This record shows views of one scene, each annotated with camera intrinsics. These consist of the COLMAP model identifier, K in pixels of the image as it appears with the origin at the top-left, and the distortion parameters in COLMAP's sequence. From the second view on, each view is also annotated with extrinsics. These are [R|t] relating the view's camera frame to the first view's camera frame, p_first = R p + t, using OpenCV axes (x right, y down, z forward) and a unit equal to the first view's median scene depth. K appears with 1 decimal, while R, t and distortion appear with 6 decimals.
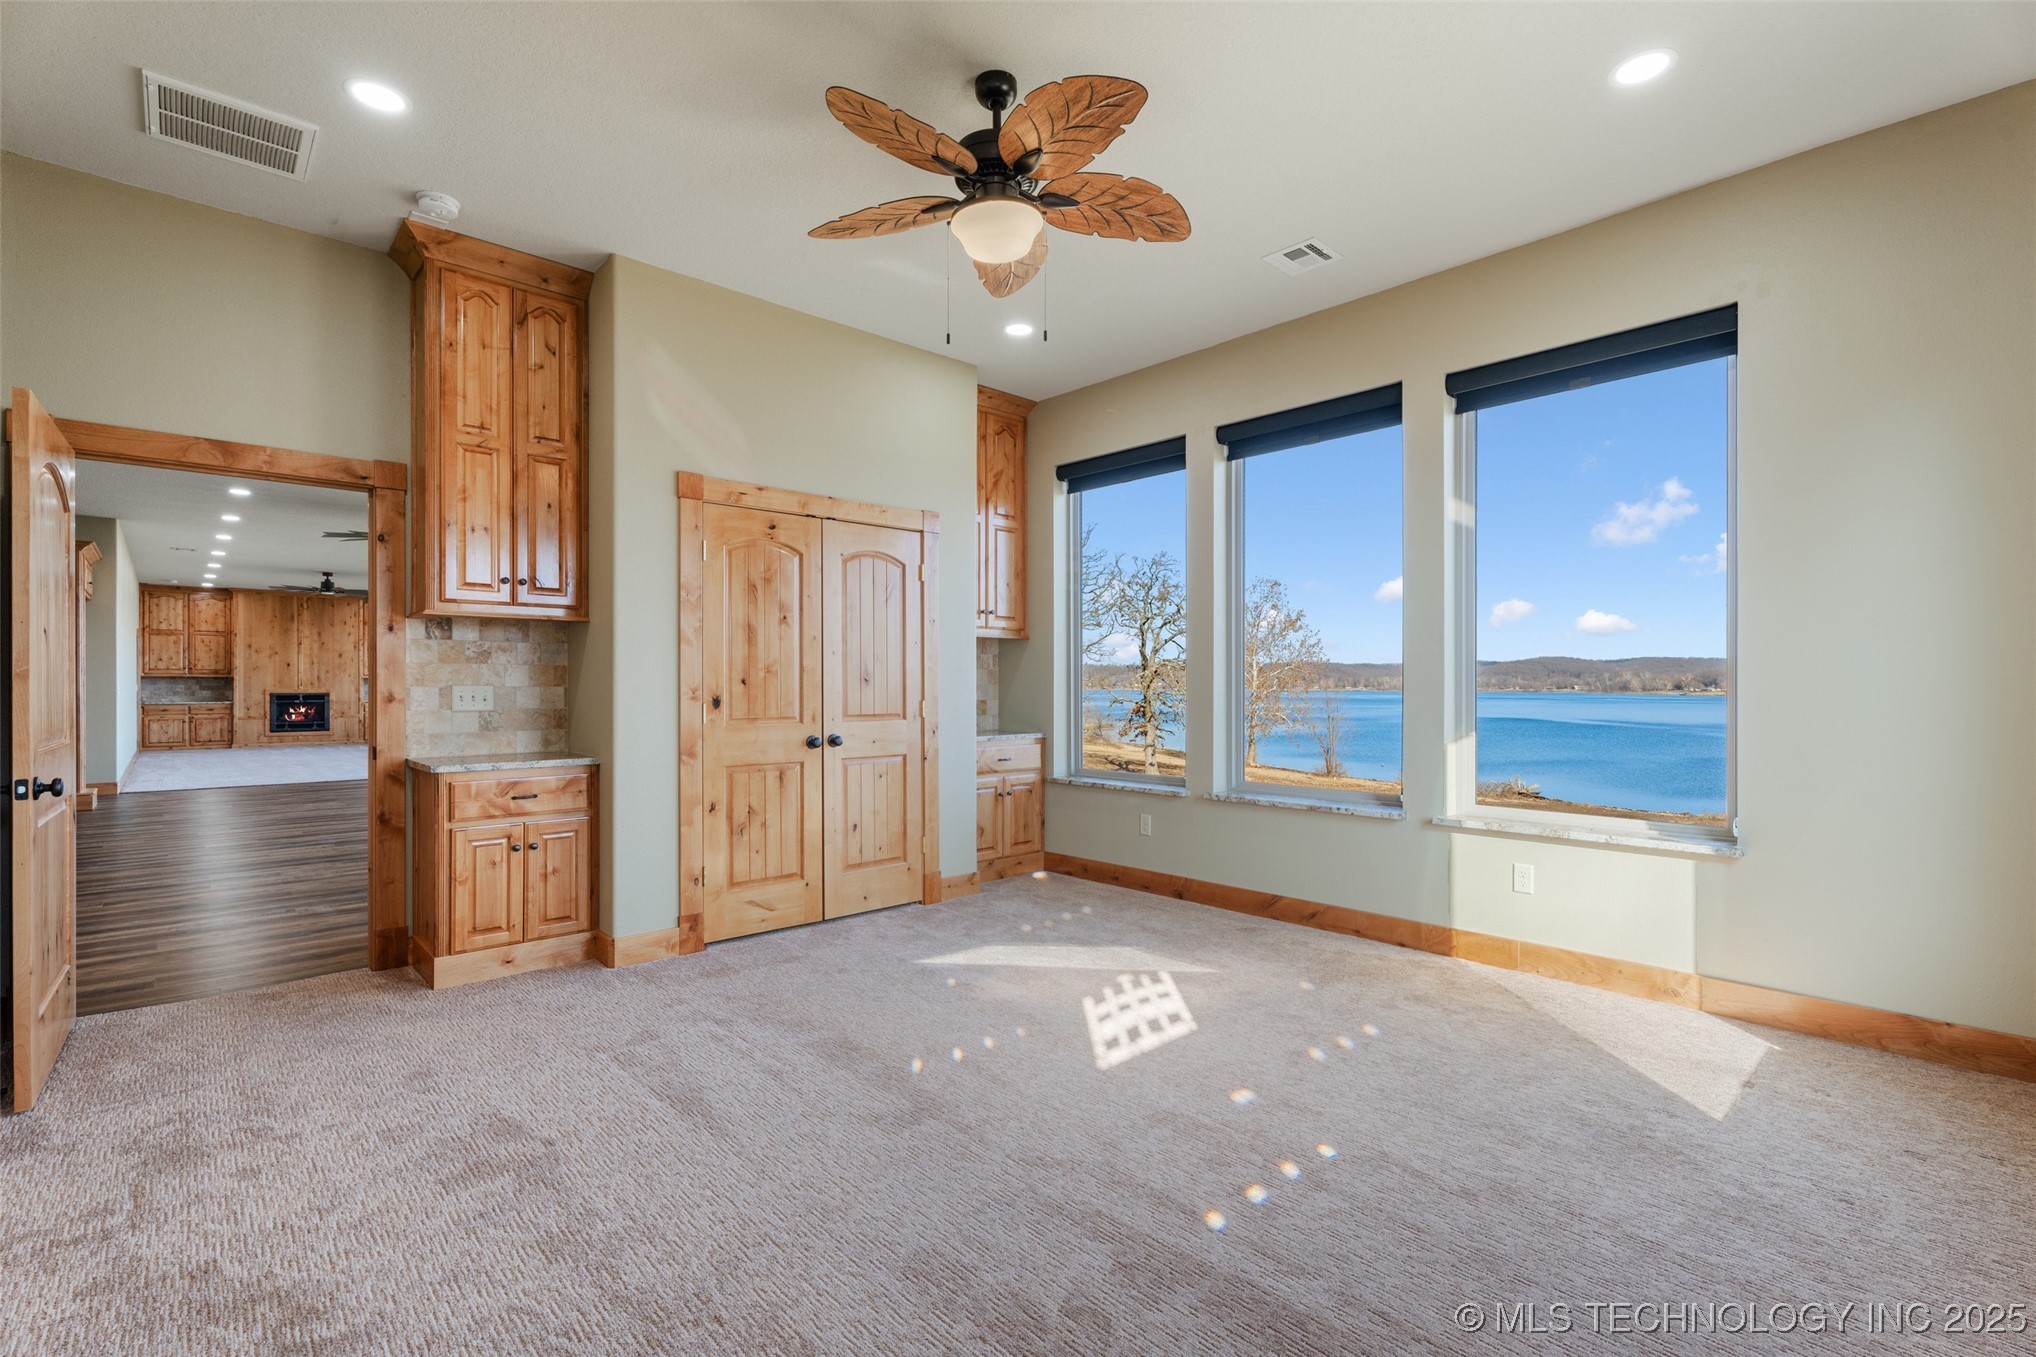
lens RADIAL K [[916.7, 0, 1034.7], [0, 916.7, 687.5], [0, 0, 1]] dist [0.008013, -0.003987]
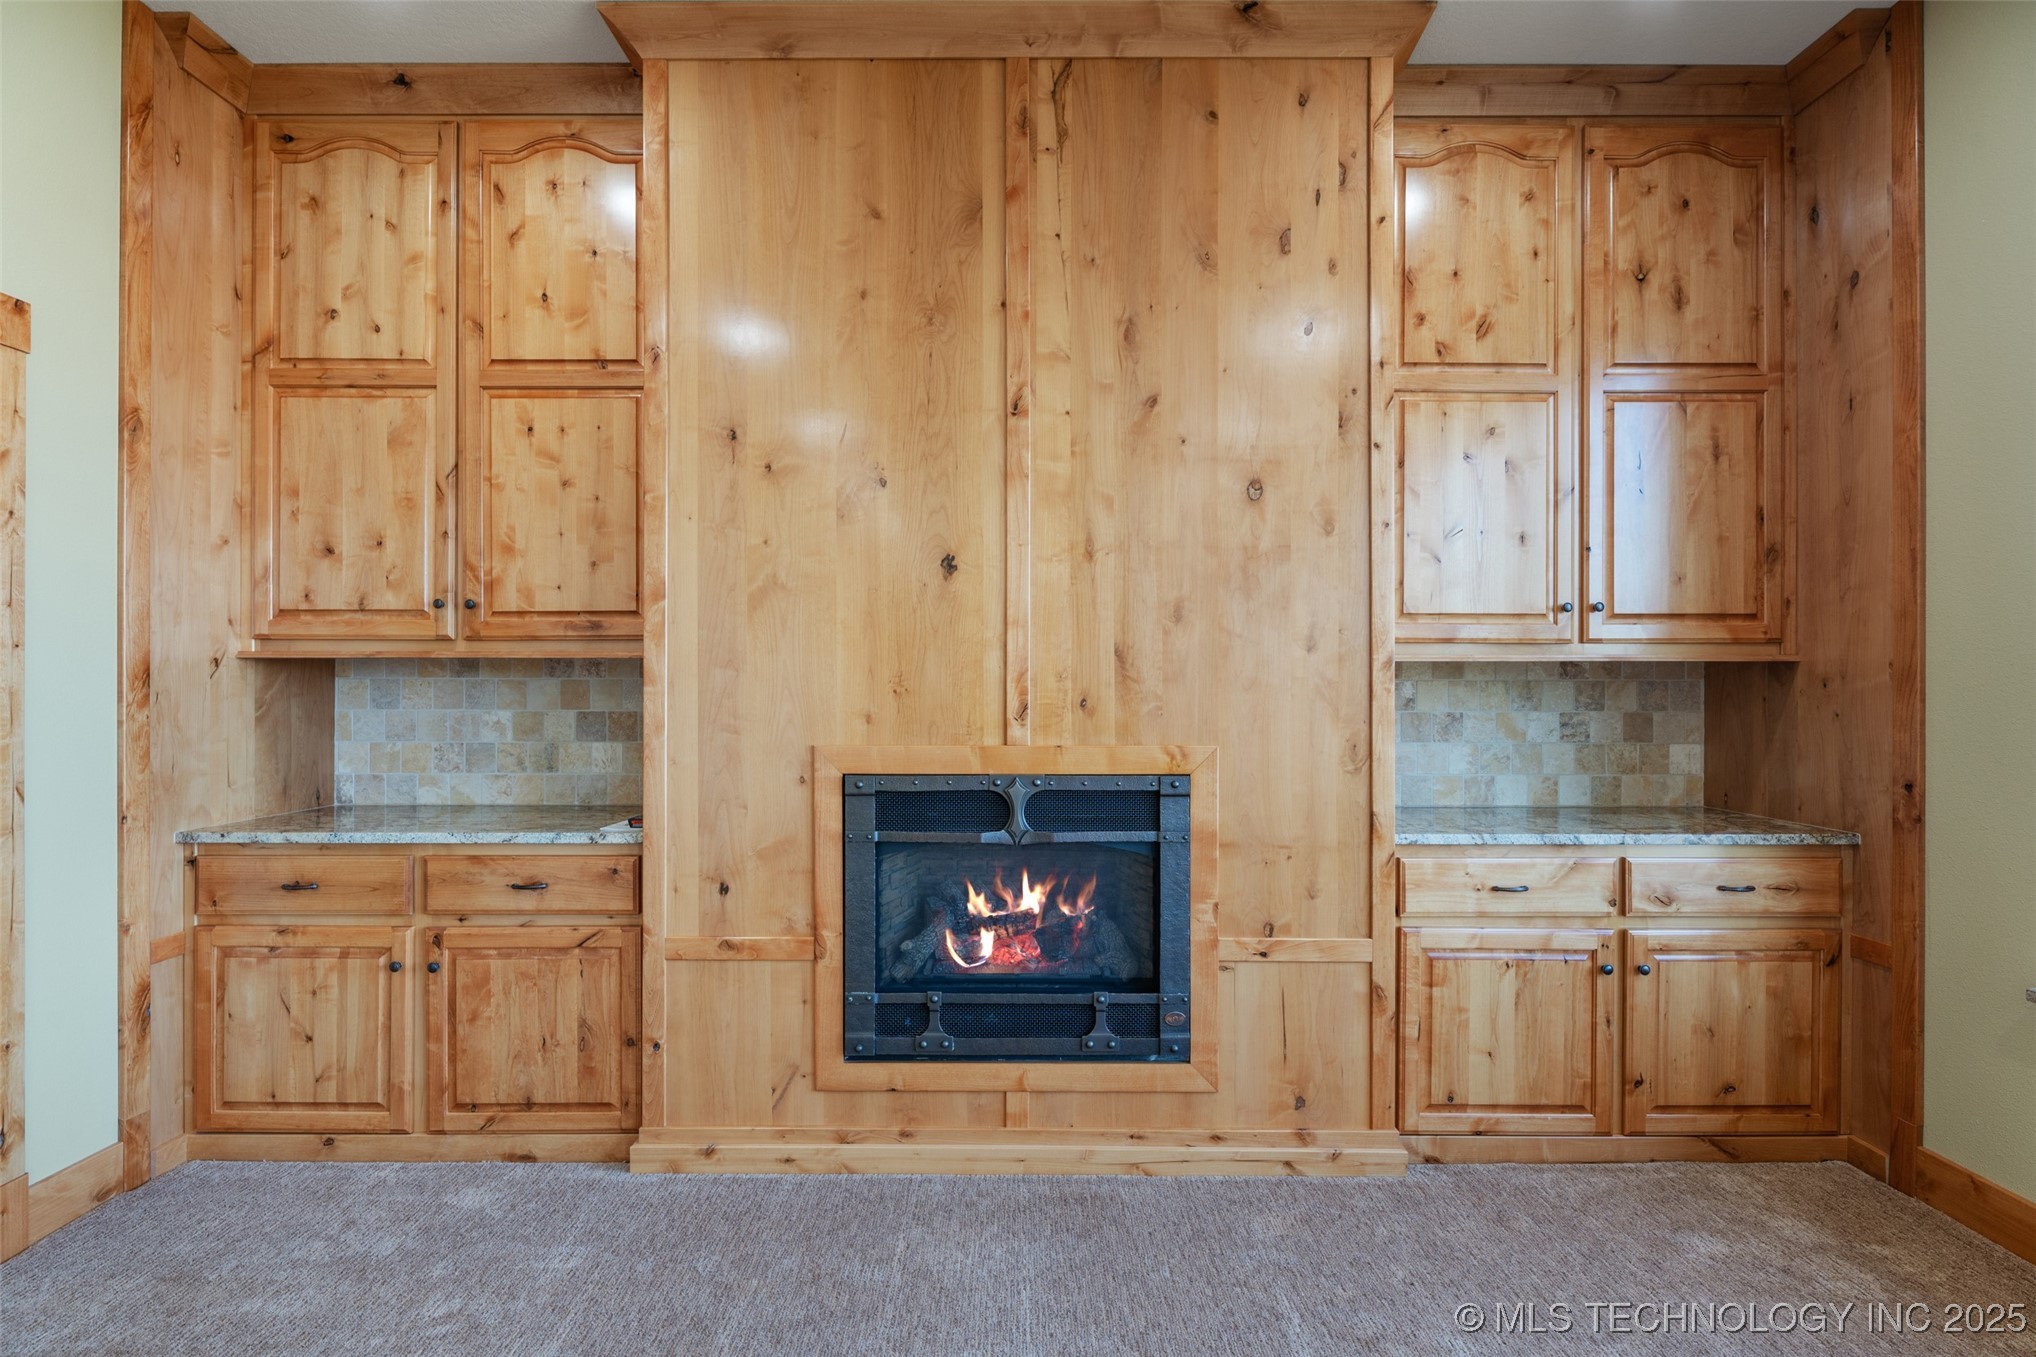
lens RADIAL K [[1032.9, 0, 1016.9], [0, 1032.9, 685.6], [0, 0, 1]] dist [0.000714, 0.000038]
pose [[0.731780, -0.001310, -0.681539, -0.714163], [-0.001569, 0.999992, -0.003606, -0.006619], [0.681539, 0.003708, 0.731773, 0.913381]]
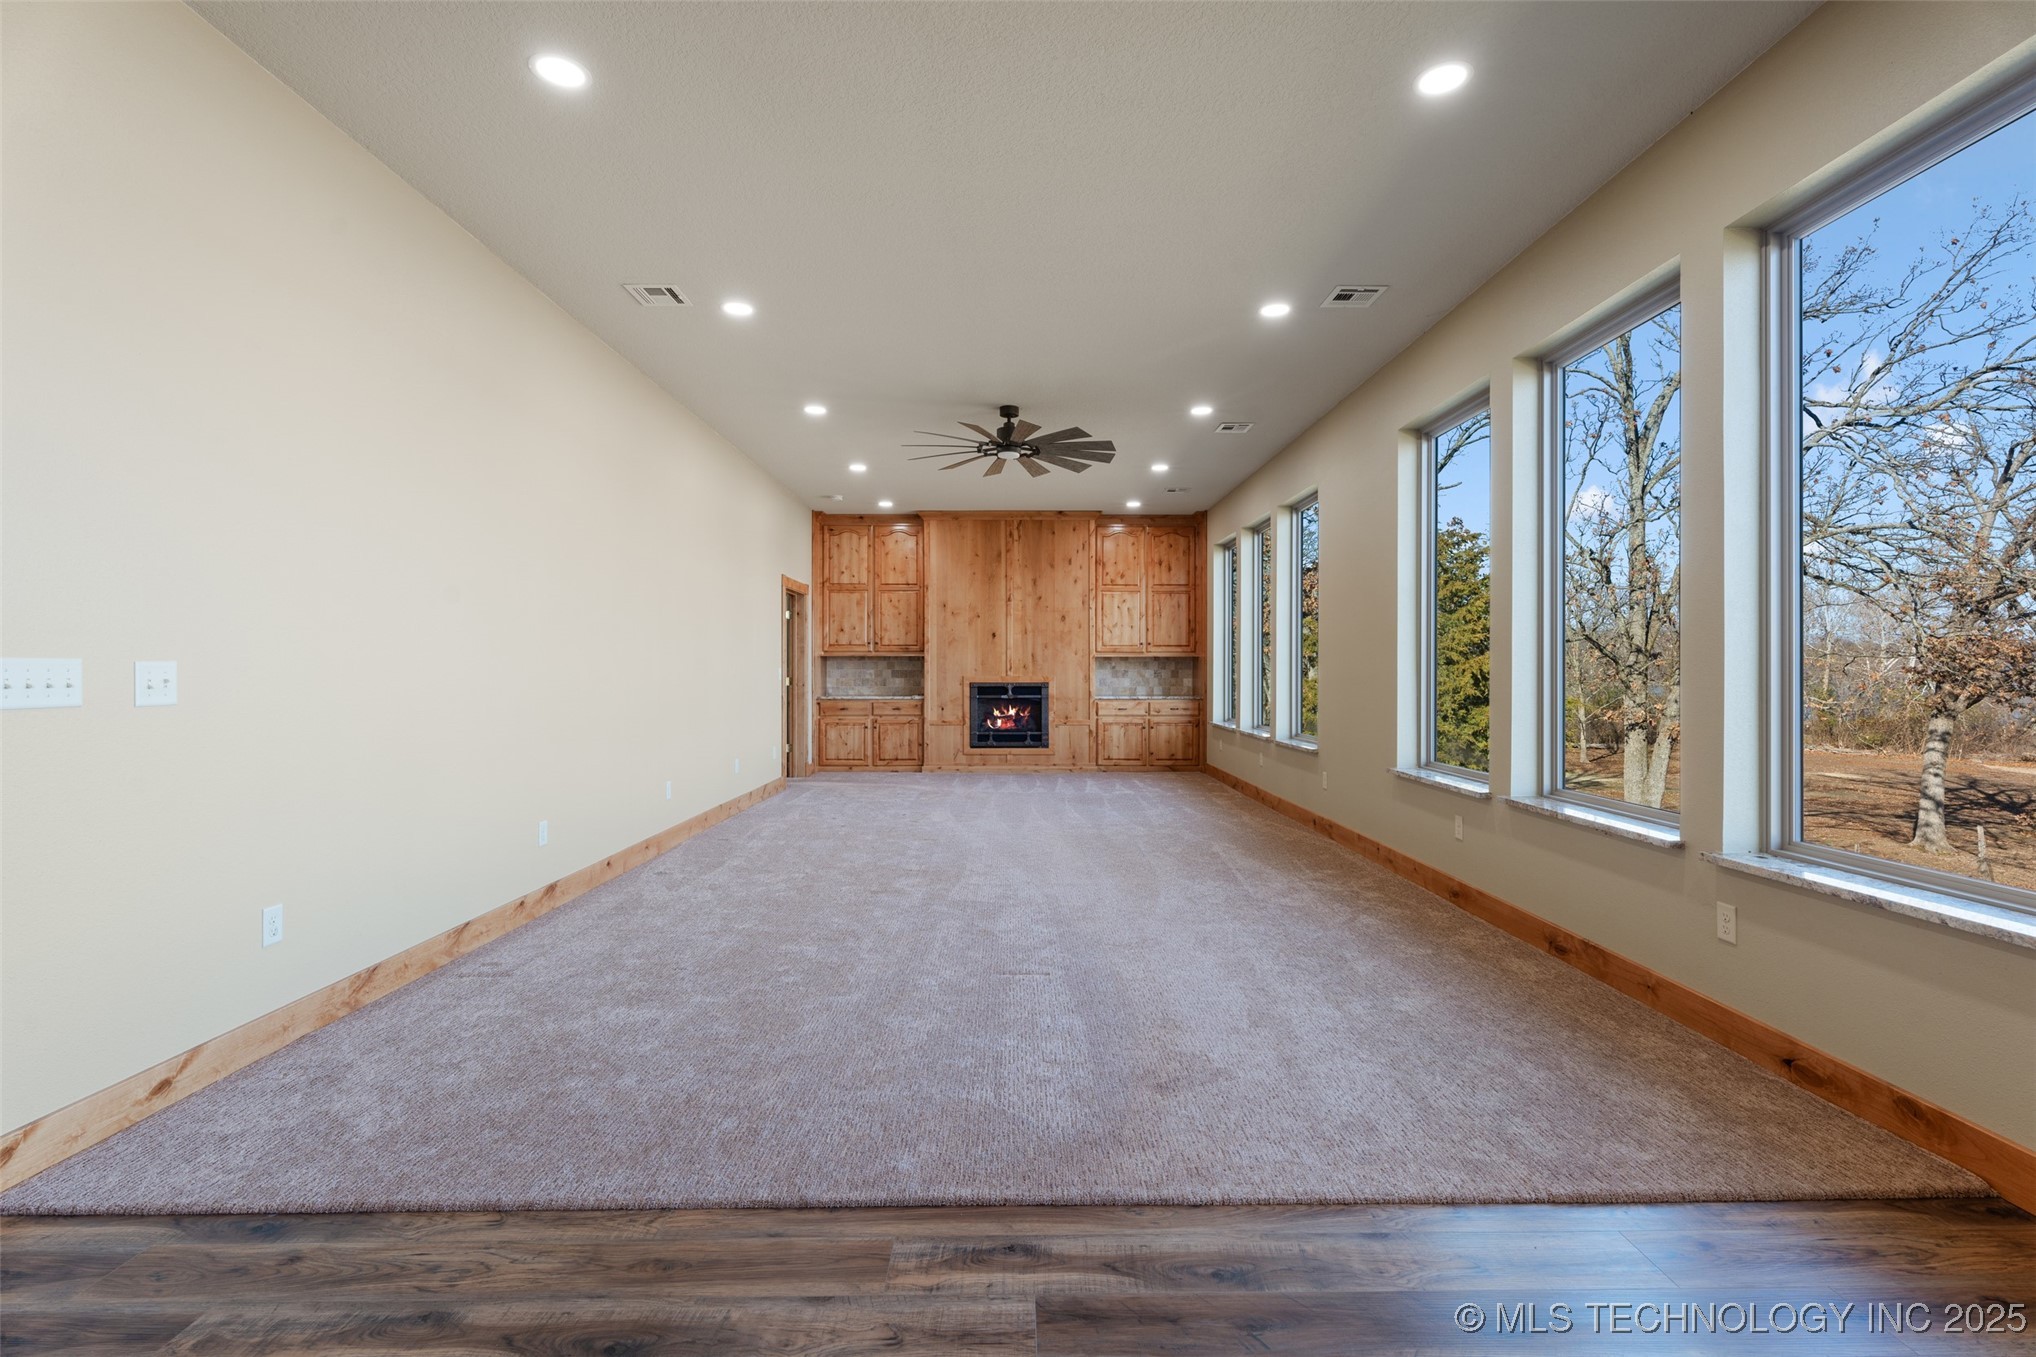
lens RADIAL K [[916.7, 0, 1021.6], [0, 916.7, 669.6], [0, 0, 1]] dist [0.008013, -0.003987]
pose [[0.738773, -0.002230, -0.673950, -0.405697], [-0.000526, 0.999992, -0.003885, -0.000174], [0.673954, 0.003224, 0.738767, 0.585037]]
